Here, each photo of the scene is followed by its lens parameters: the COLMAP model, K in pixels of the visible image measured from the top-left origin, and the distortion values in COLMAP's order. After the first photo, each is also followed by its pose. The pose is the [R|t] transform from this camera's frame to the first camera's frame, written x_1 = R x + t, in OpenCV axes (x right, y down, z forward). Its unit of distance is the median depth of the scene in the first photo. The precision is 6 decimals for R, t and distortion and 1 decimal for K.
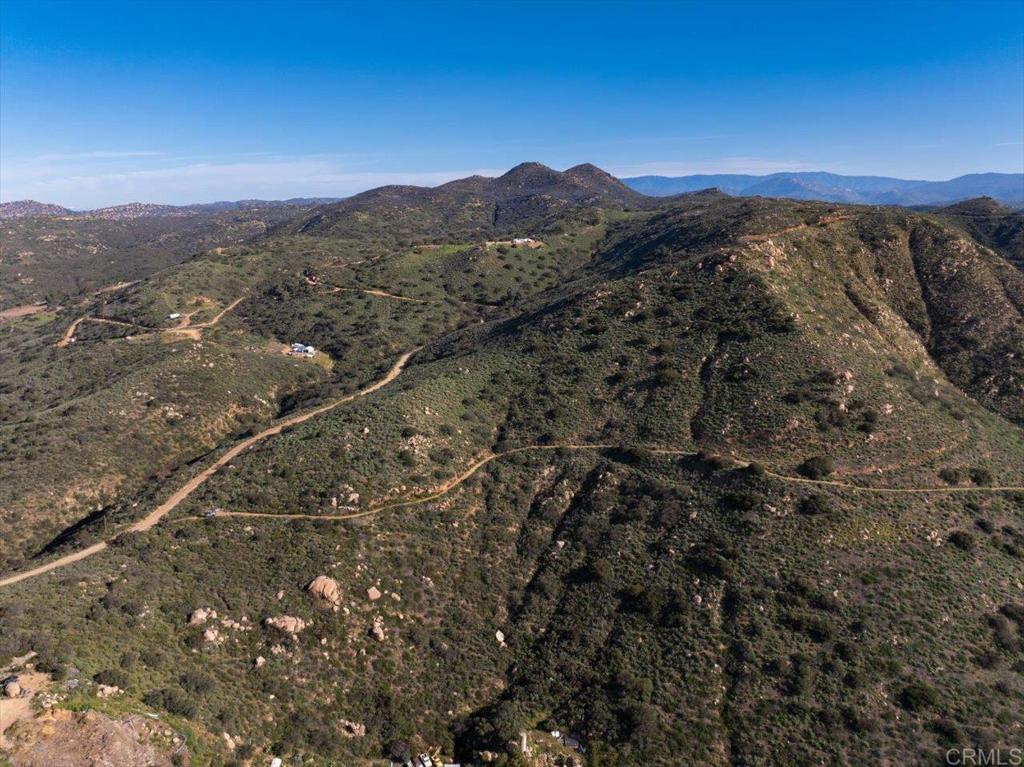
lens RADIAL K [[723.3, 0, 512.0], [0, 723.3, 383.5], [0, 0, 1]] dist [-0.045147, 0.014006]
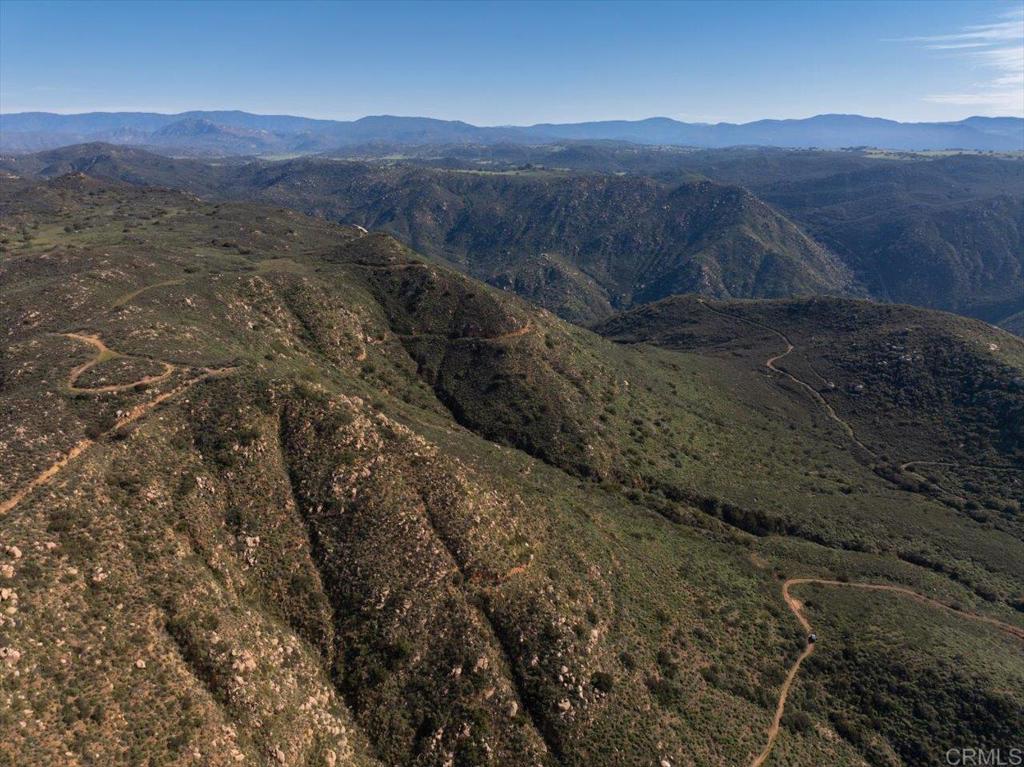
lens RADIAL K [[723.3, 0, 512.0], [0, 723.3, 383.5], [0, 0, 1]] dist [-0.045147, 0.014006]
pose [[0.740231, -0.208920, 0.639071, 0.390234], [0.155617, 0.977926, 0.139445, -0.355396], [-0.654096, -0.003771, 0.756402, 0.498345]]
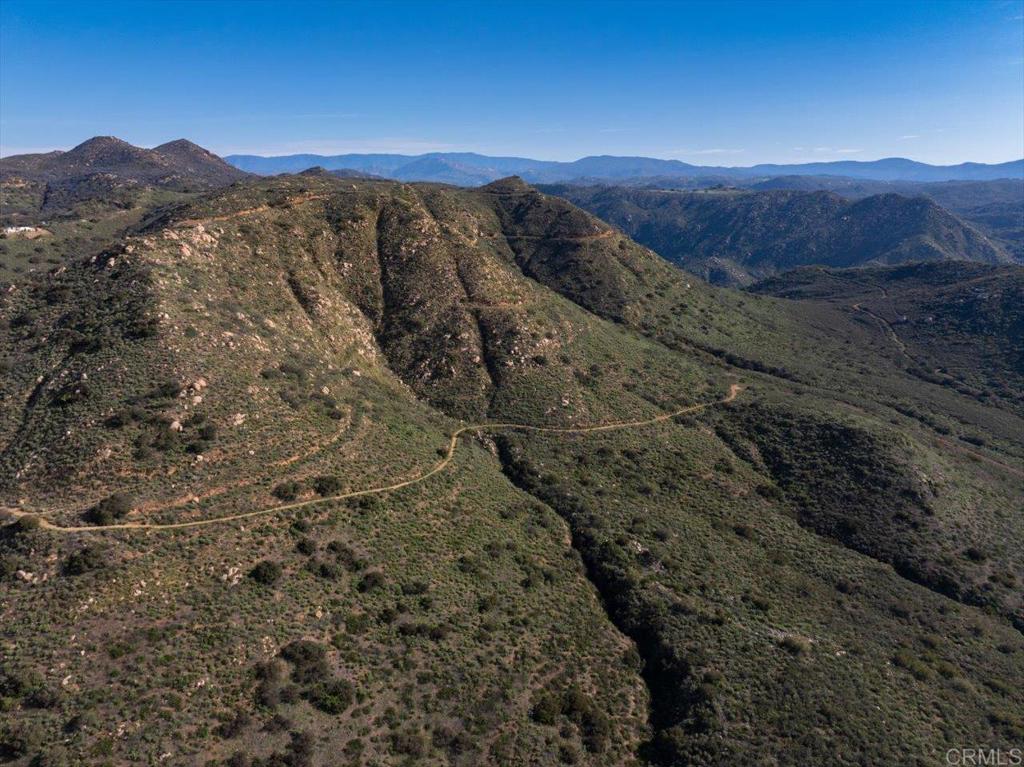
lens RADIAL K [[723.3, 0, 512.0], [0, 723.3, 383.5], [0, 0, 1]] dist [-0.045147, 0.014006]
pose [[0.903111, -0.107554, 0.415718, 0.353767], [0.096271, 0.994193, 0.048076, -0.013880], [-0.418475, -0.003397, 0.908222, 0.047073]]
